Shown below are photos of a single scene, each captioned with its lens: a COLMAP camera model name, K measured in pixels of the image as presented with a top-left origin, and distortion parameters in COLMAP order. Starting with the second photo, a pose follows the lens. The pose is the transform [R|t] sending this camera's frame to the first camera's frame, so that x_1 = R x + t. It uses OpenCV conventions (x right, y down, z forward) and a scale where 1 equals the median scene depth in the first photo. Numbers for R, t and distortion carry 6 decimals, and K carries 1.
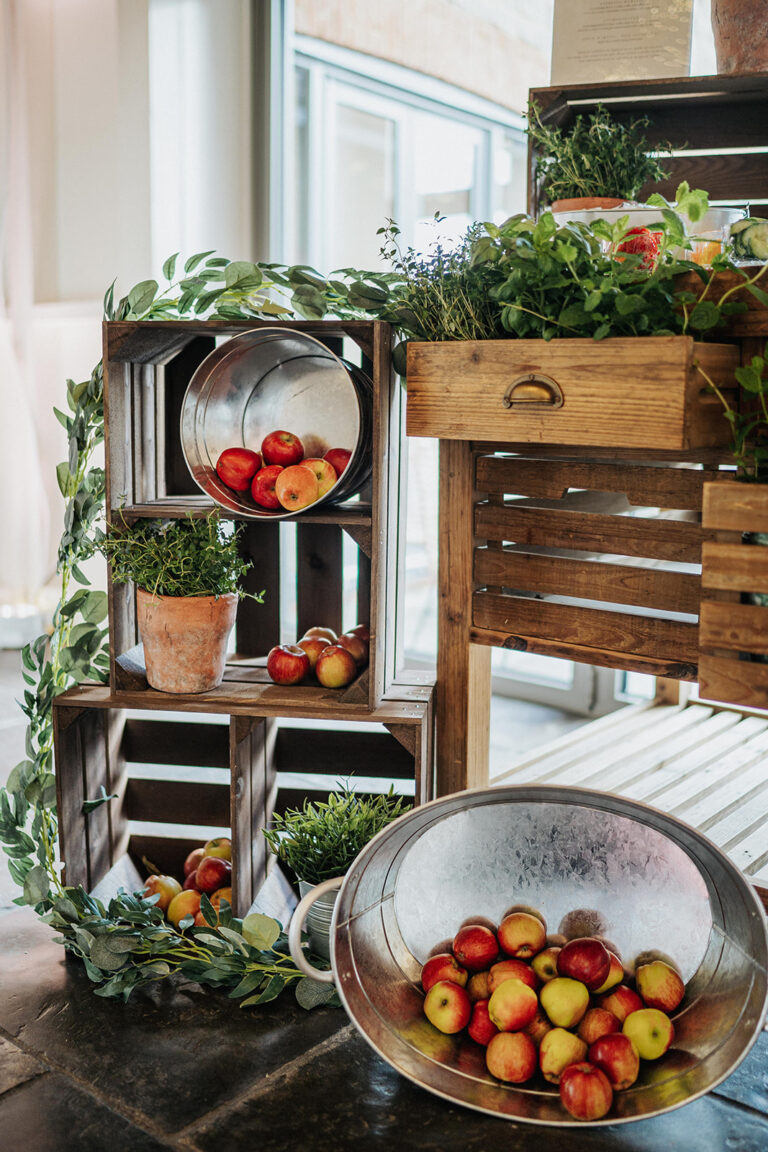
lens RADIAL K [[1154.0, 0, 383.2], [0, 1154.0, 583.5], [0, 0, 1]] dist [-0.006886, 0.000000]
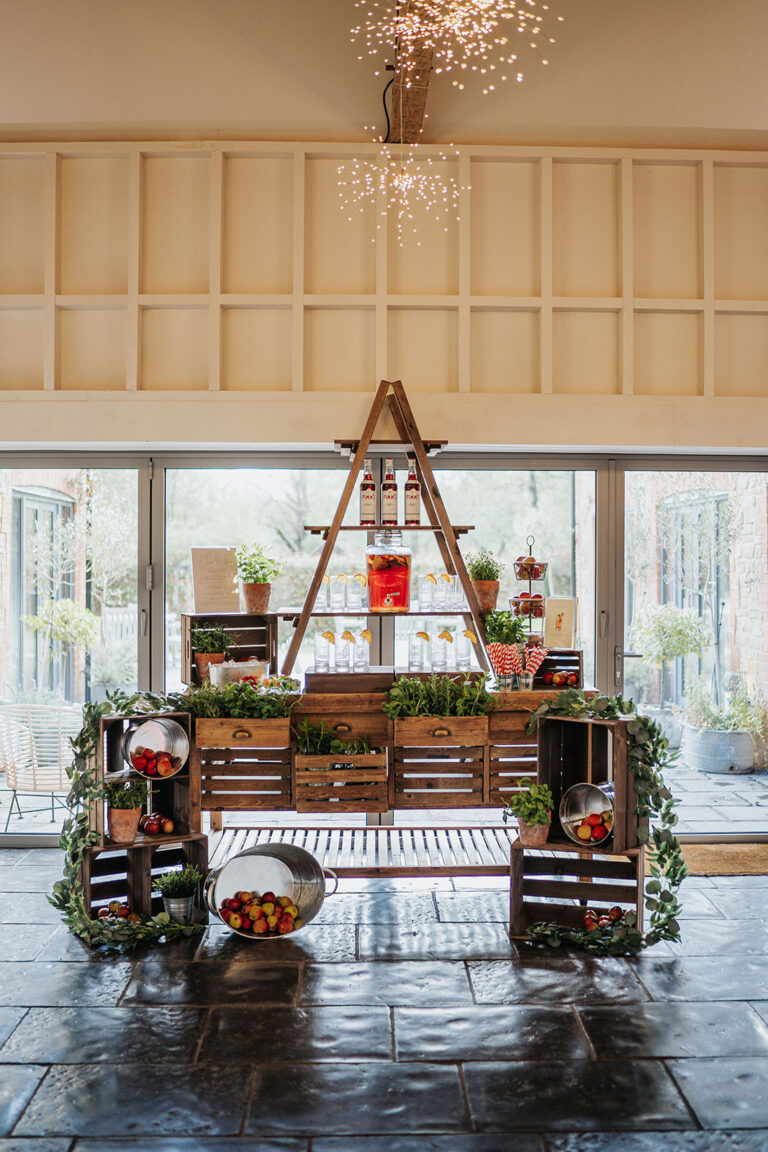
lens RADIAL K [[1154.0, 0, 382.0], [0, 1154.0, 575.4], [0, 0, 1]] dist [-0.006886, 0.000000]
pose [[0.759326, -0.007625, 0.650665, -1.804266], [0.115918, 0.985522, -0.123728, -0.154743], [-0.640302, 0.169373, 0.749217, -1.955757]]
